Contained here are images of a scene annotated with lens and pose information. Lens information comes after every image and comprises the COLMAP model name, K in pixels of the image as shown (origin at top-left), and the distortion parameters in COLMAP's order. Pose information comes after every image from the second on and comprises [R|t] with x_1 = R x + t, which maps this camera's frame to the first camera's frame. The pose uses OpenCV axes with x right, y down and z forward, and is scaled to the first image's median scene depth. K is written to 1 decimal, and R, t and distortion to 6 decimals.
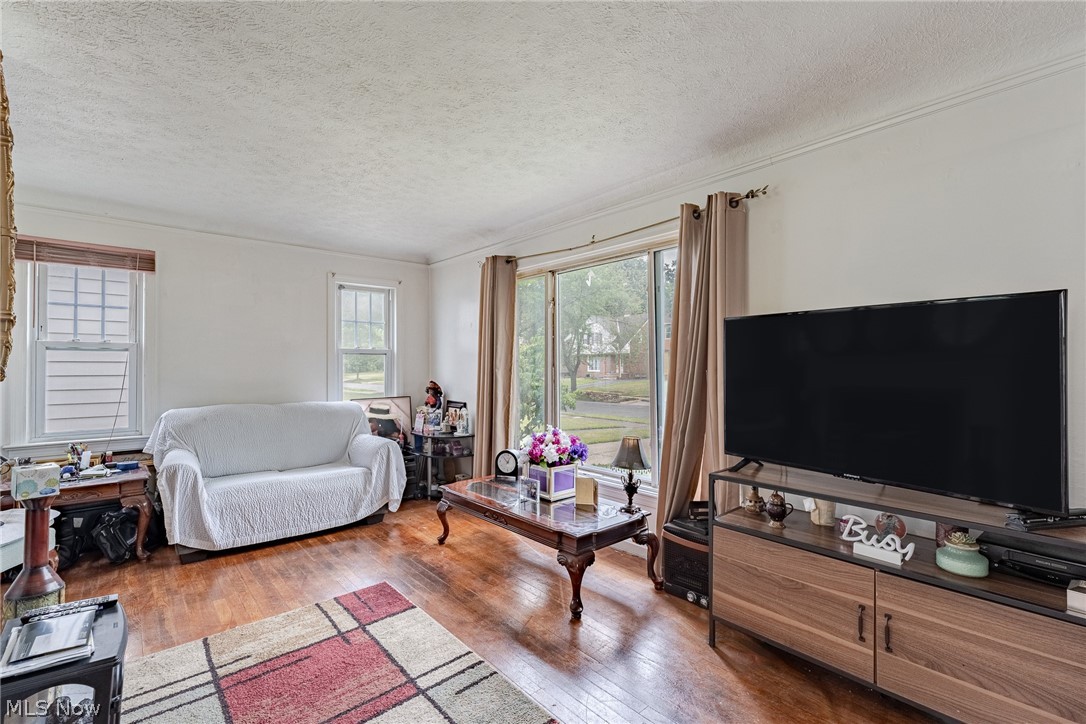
lens RADIAL K [[479.8, 0, 543.0], [0, 479.8, 362.0], [0, 0, 1]] dist [0.000685, -0.000240]
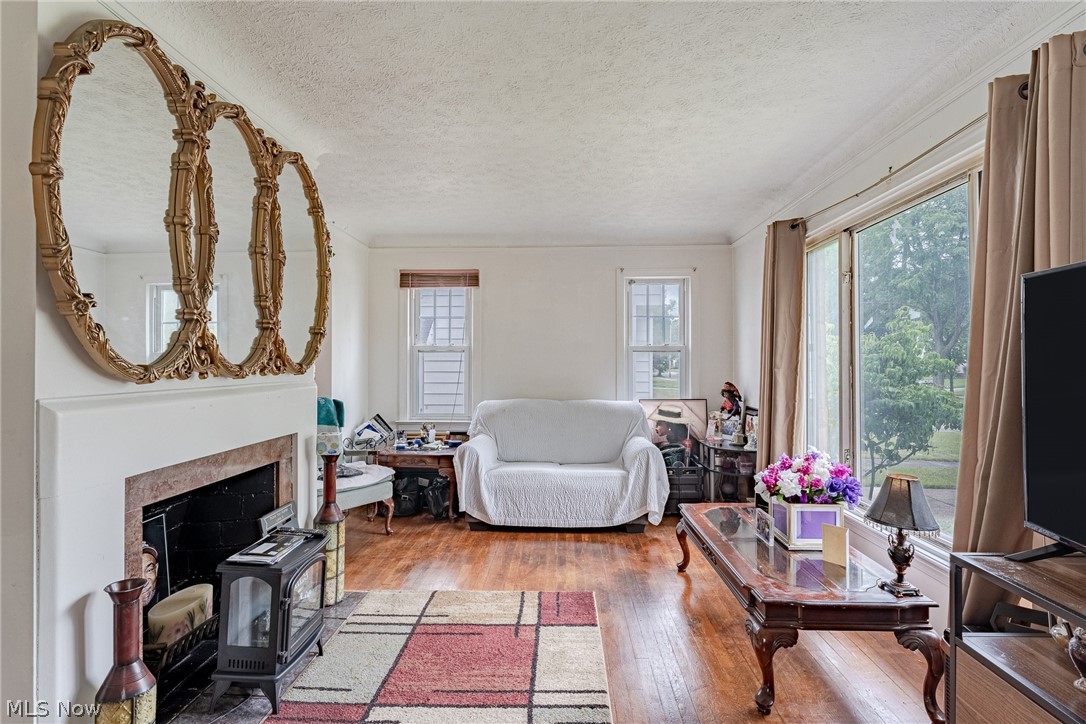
lens RADIAL K [[540.6, 0, 543.0], [0, 540.6, 362.0], [0, 0, 1]] dist [-0.000481, -0.000437]
pose [[0.732436, -0.002937, -0.680830, 0.262367], [0.005341, 0.999985, 0.001433, 0.001950], [0.680815, -0.004686, 0.732440, 0.124459]]
